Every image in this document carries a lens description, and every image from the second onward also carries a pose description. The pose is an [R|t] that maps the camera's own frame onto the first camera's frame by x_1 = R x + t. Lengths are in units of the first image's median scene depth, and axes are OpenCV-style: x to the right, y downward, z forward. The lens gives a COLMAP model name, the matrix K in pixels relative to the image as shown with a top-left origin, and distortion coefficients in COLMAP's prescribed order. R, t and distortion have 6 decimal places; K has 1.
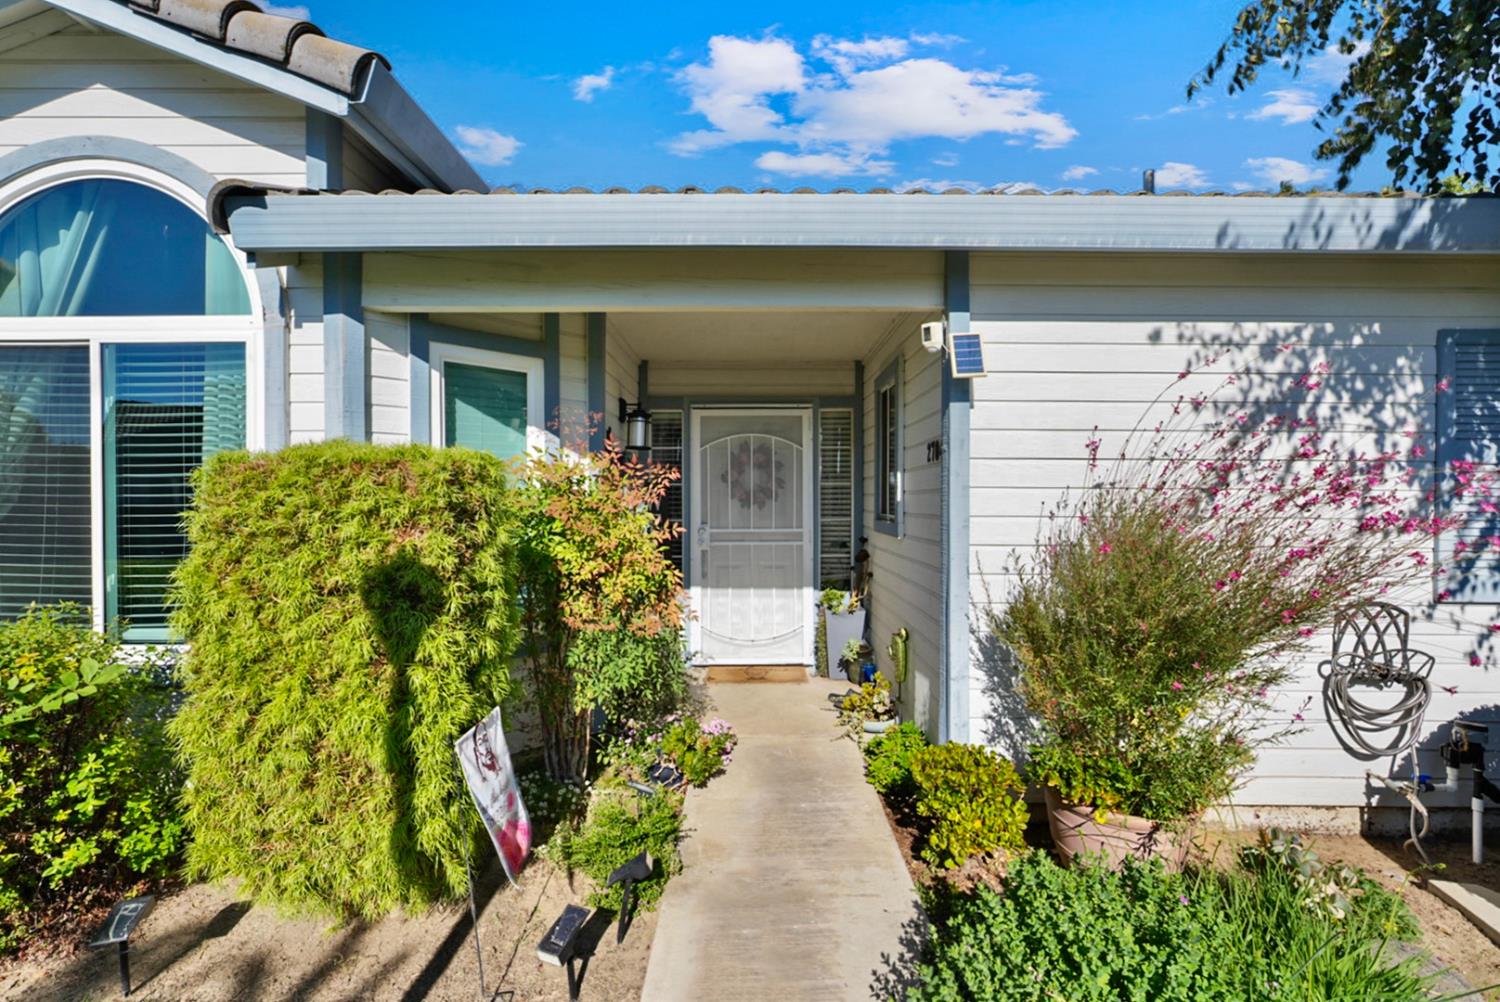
lens RADIAL K [[663.7, 0, 750.0], [0, 663.7, 501.0], [0, 0, 1]] dist [-0.005164, 0.001087]
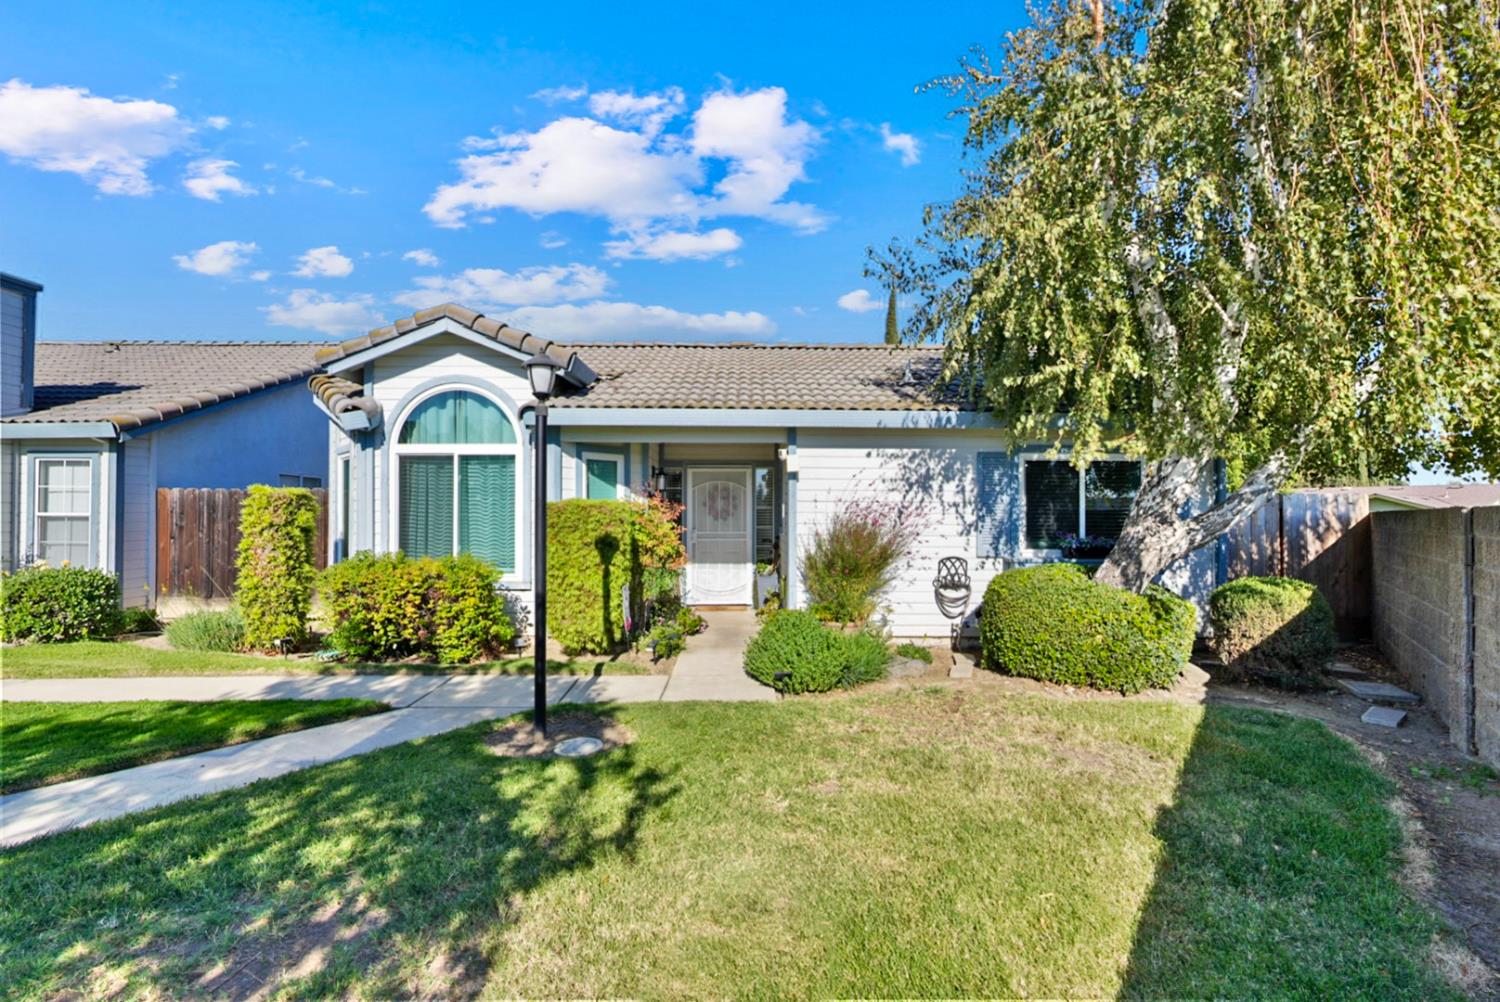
lens RADIAL K [[663.7, 0, 750.0], [0, 663.7, 501.0], [0, 0, 1]] dist [-0.005164, 0.001087]
pose [[0.999860, 0.001412, 0.016662, 0.103777], [-0.001049, 0.999761, -0.021816, -0.008123], [-0.016689, 0.021796, 0.999623, -1.587189]]
